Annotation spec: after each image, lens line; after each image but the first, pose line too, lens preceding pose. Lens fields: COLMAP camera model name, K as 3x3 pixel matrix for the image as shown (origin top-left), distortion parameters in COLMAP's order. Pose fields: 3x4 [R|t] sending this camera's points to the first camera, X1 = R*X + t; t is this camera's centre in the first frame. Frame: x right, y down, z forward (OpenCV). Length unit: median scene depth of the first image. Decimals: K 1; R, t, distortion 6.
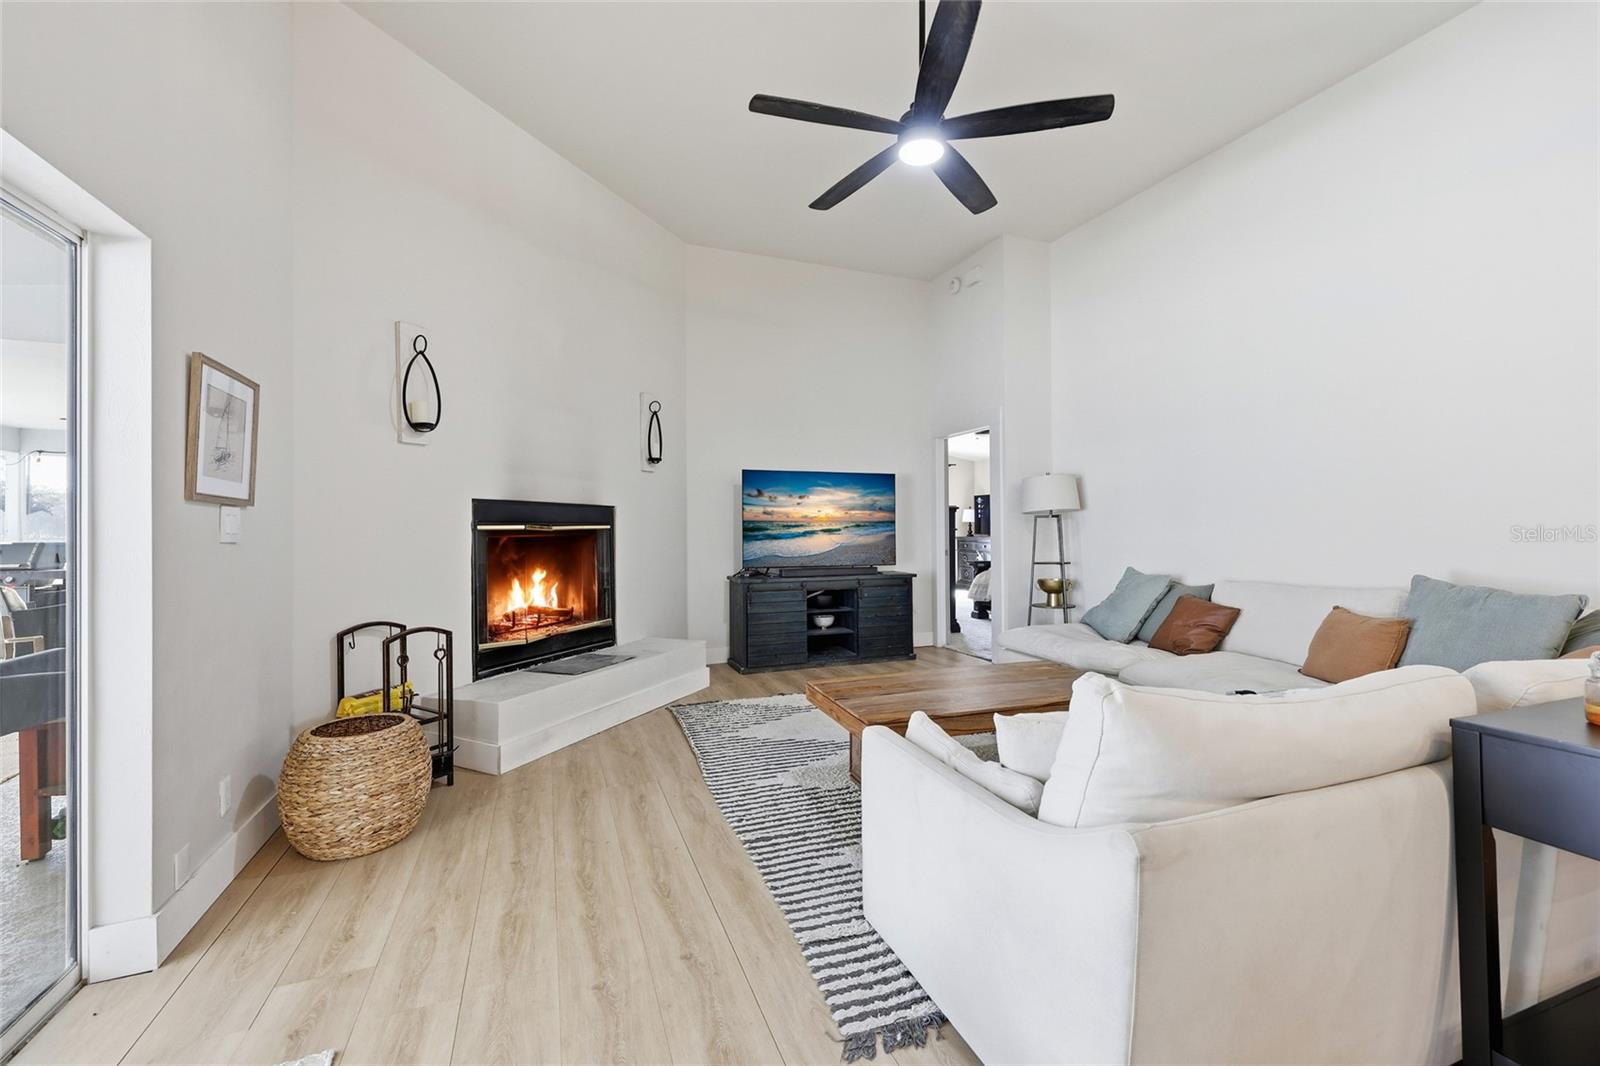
lens RADIAL K [[654.3, 0, 802.1], [0, 654.3, 525.6], [0, 0, 1]] dist [0.002830, -0.000281]
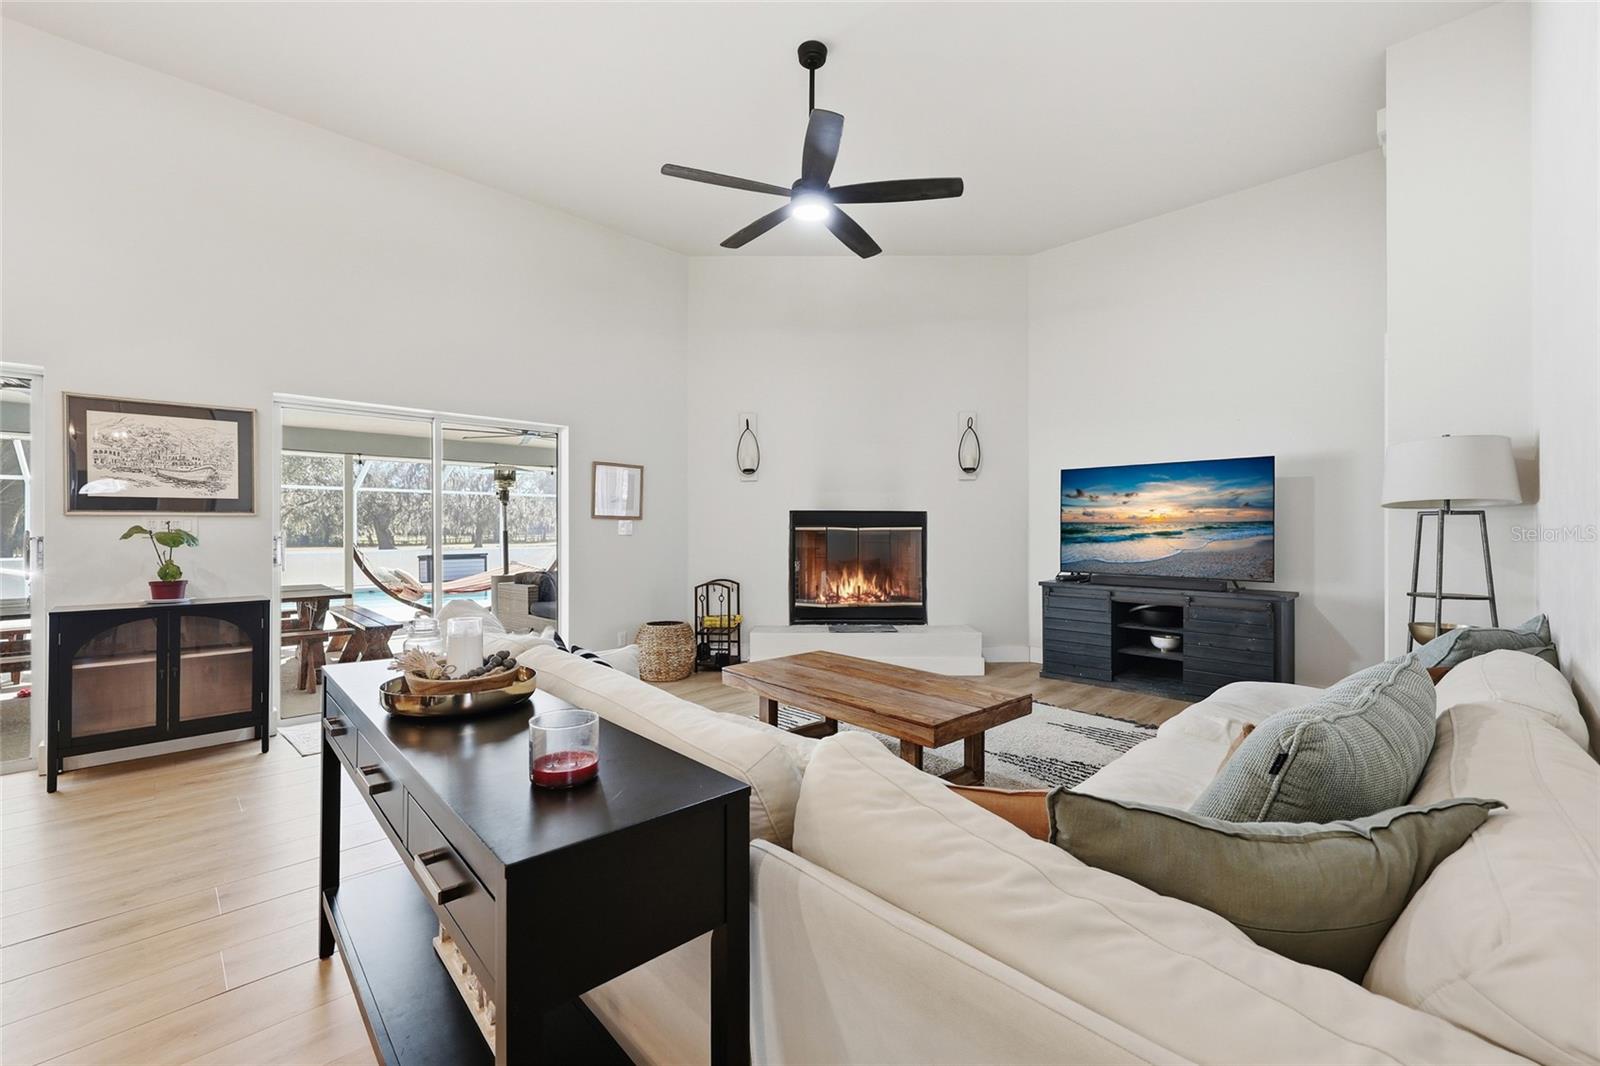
lens RADIAL K [[654.3, 0, 812.5], [0, 654.3, 533.1], [0, 0, 1]] dist [0.002830, -0.000281]
pose [[0.402544, 0.009989, -0.915346, 0.633833], [0.001116, 0.999934, 0.011402, -0.003109], [0.915400, -0.005611, 0.402506, 0.264546]]
